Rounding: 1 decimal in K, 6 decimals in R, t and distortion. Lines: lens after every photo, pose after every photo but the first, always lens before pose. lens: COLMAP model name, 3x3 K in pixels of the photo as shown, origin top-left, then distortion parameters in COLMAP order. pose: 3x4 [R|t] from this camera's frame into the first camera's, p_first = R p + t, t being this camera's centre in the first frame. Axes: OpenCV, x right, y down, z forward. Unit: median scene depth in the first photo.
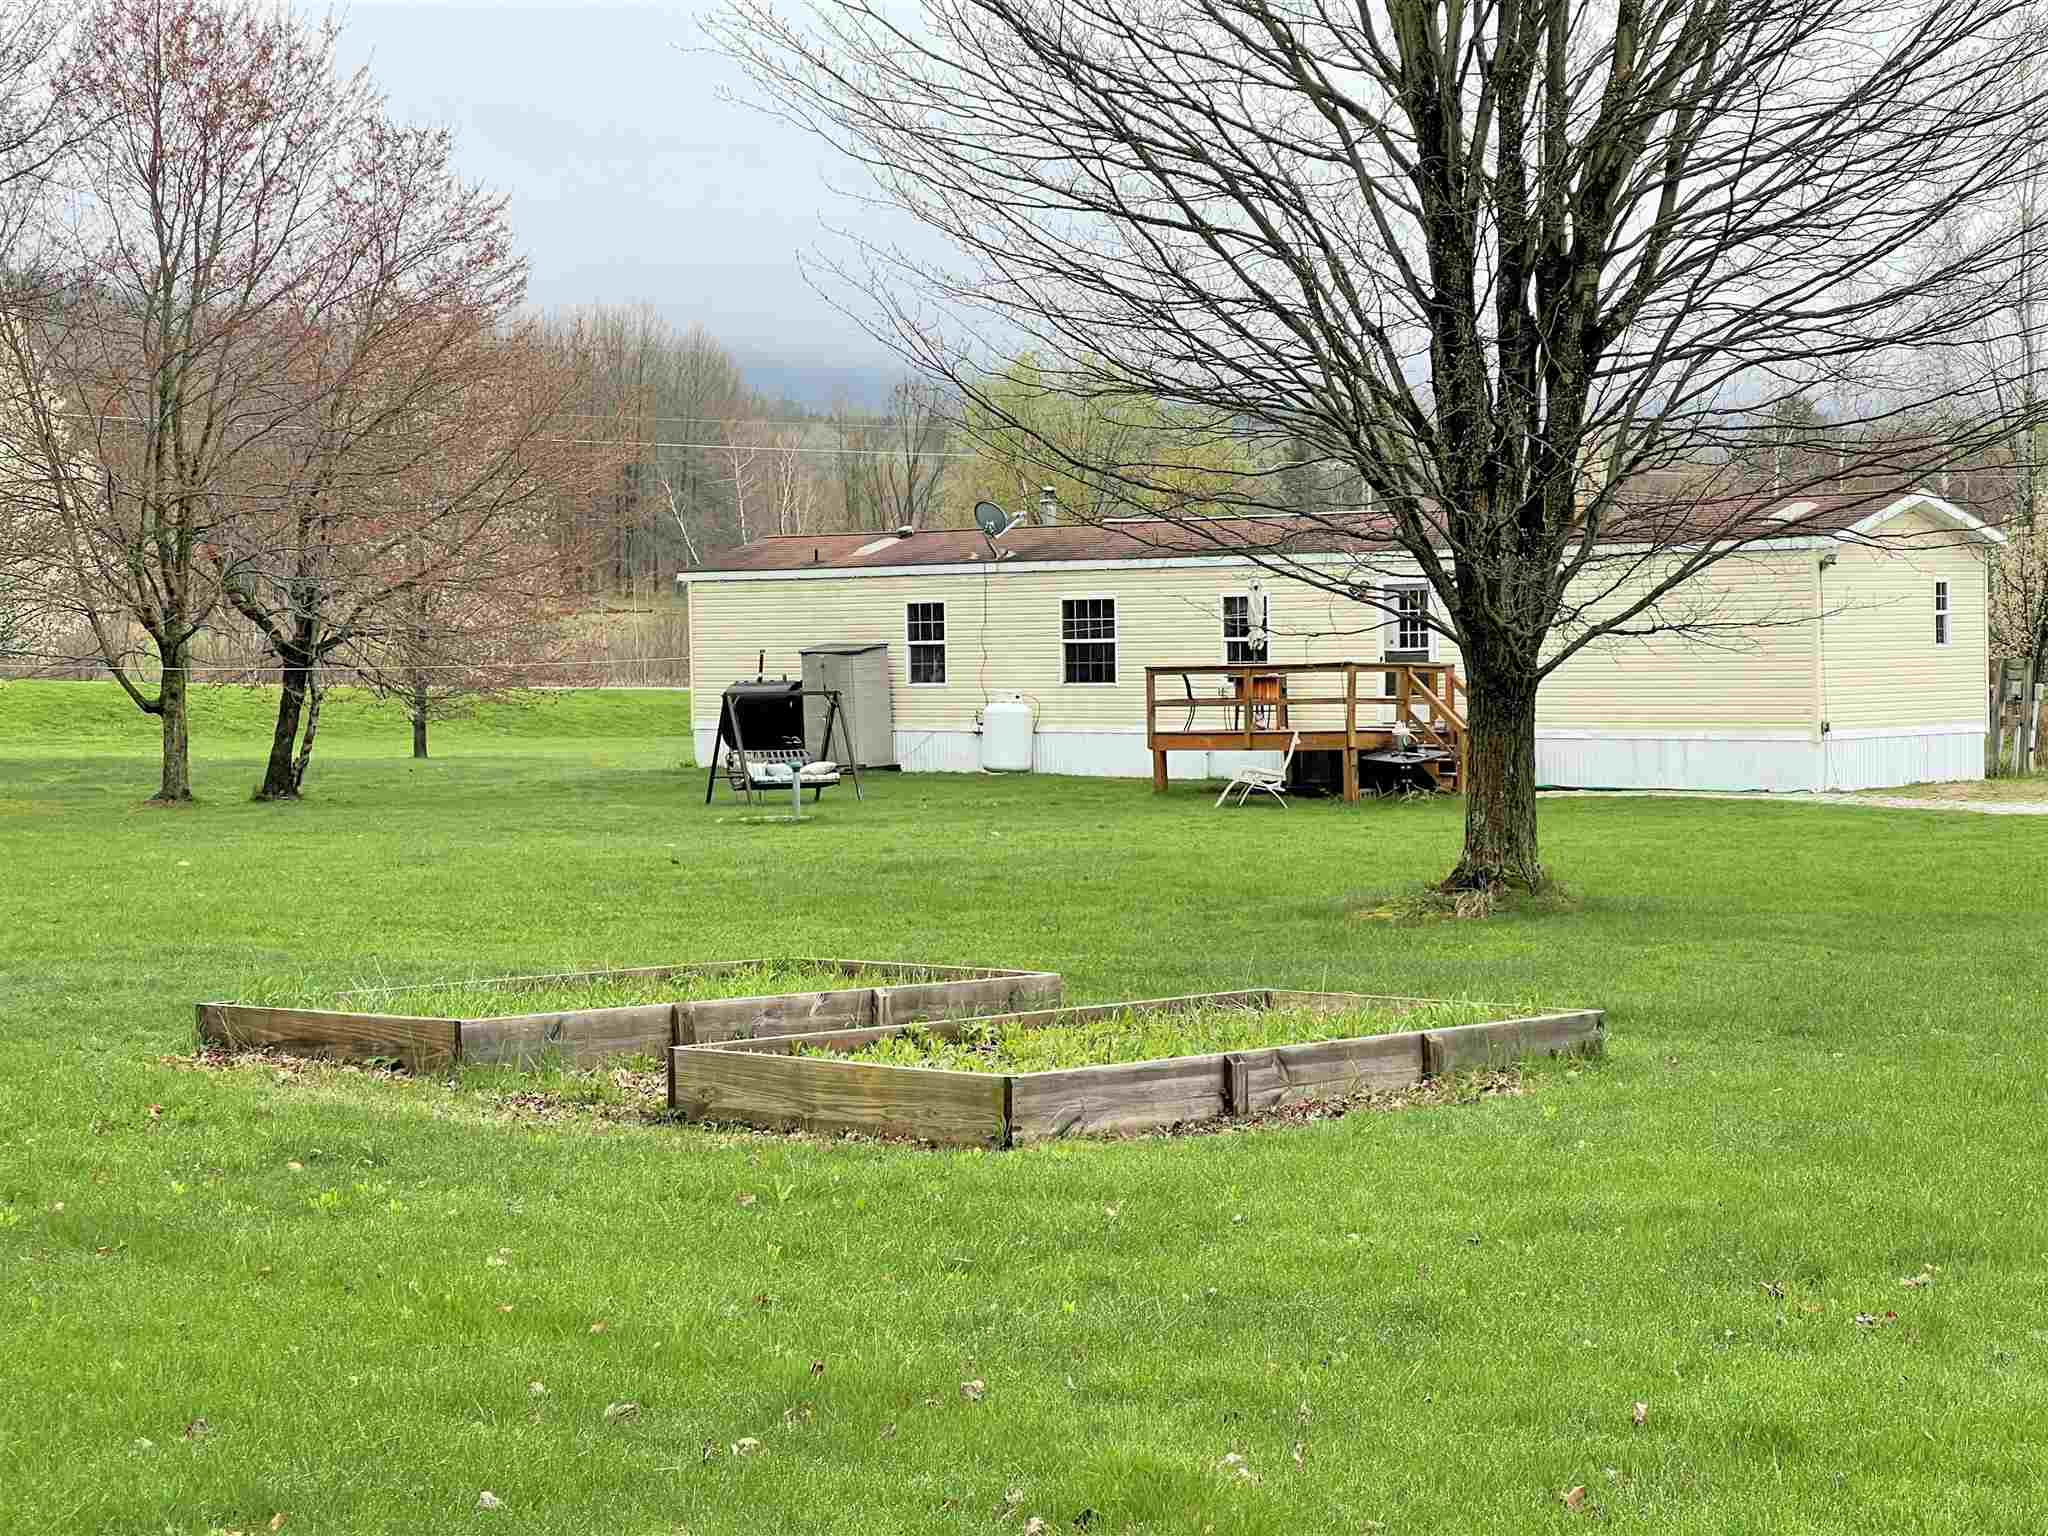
lens RADIAL K [[4105.6, 0, 1024.0], [0, 4105.6, 768.0], [0, 0, 1]] dist [0.215909, 0.194470]
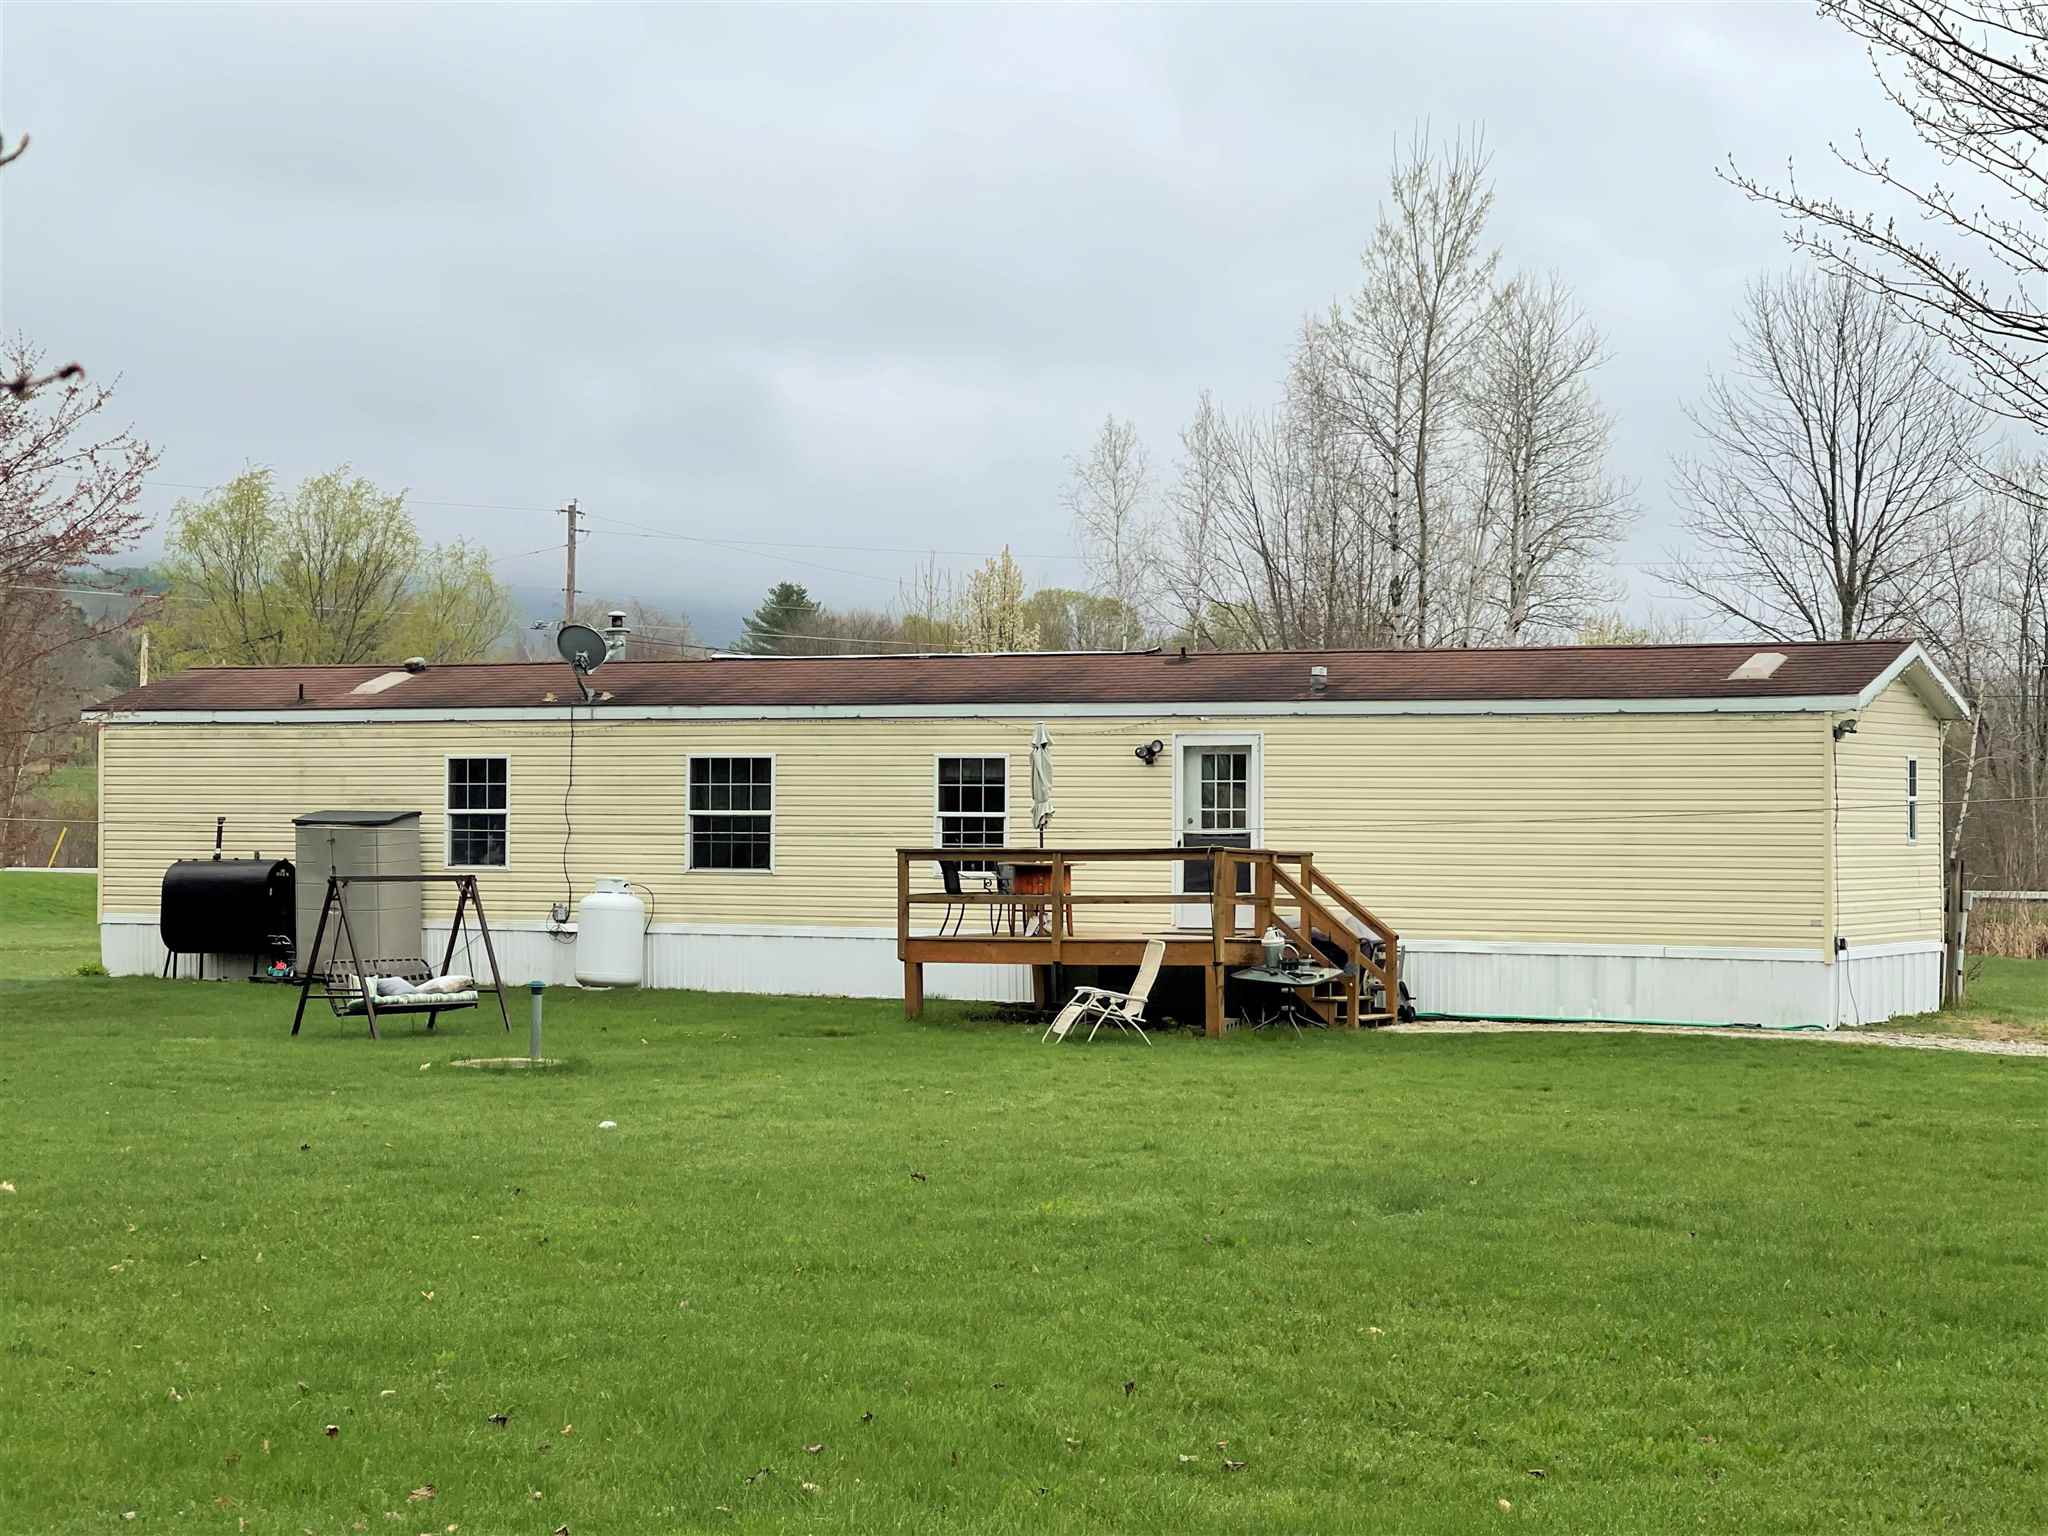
lens RADIAL K [[4105.6, 0, 1024.0], [0, 4105.6, 768.0], [0, 0, 1]] dist [0.215909, 0.194470]
pose [[0.959508, 0.021249, 0.280879, -0.149279], [-0.008794, 0.998924, -0.045530, -0.005439], [-0.281544, 0.041216, 0.958663, 0.268783]]
